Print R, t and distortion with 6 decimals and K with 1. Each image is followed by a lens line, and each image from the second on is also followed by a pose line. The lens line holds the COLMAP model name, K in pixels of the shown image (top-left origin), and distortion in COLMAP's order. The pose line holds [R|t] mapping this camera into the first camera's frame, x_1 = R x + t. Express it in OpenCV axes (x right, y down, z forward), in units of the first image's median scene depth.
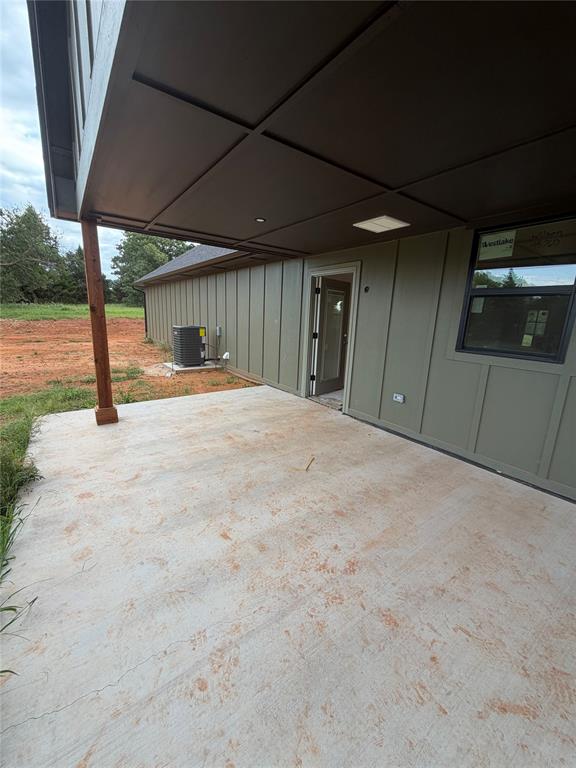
lens RADIAL K [[307.7, 0, 288.0], [0, 307.7, 382.7], [0, 0, 1]] dist [-0.000770, 0.000114]
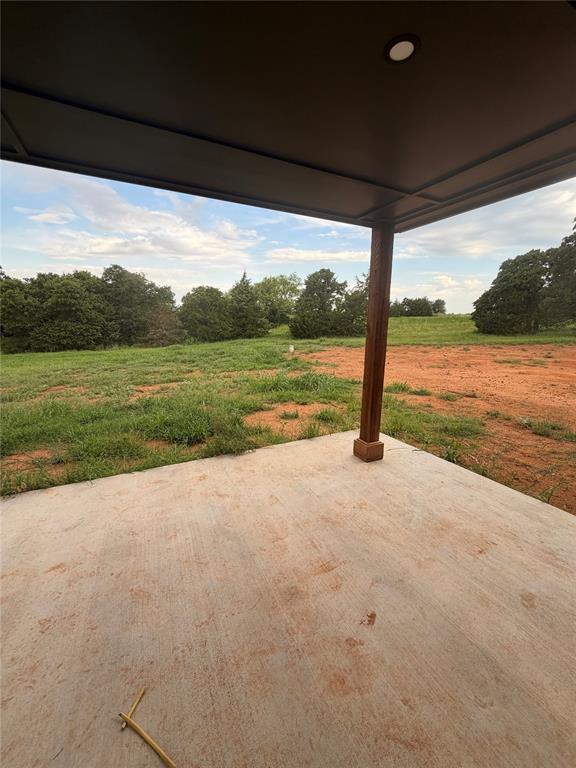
lens RADIAL K [[307.7, 0, 288.8], [0, 307.7, 379.3], [0, 0, 1]] dist [-0.000770, 0.000114]
pose [[-0.168227, 0.135892, -0.976337, 0.269951], [-0.230369, 0.957606, 0.172978, -0.190296], [0.958452, 0.254017, -0.129790, 0.900100]]
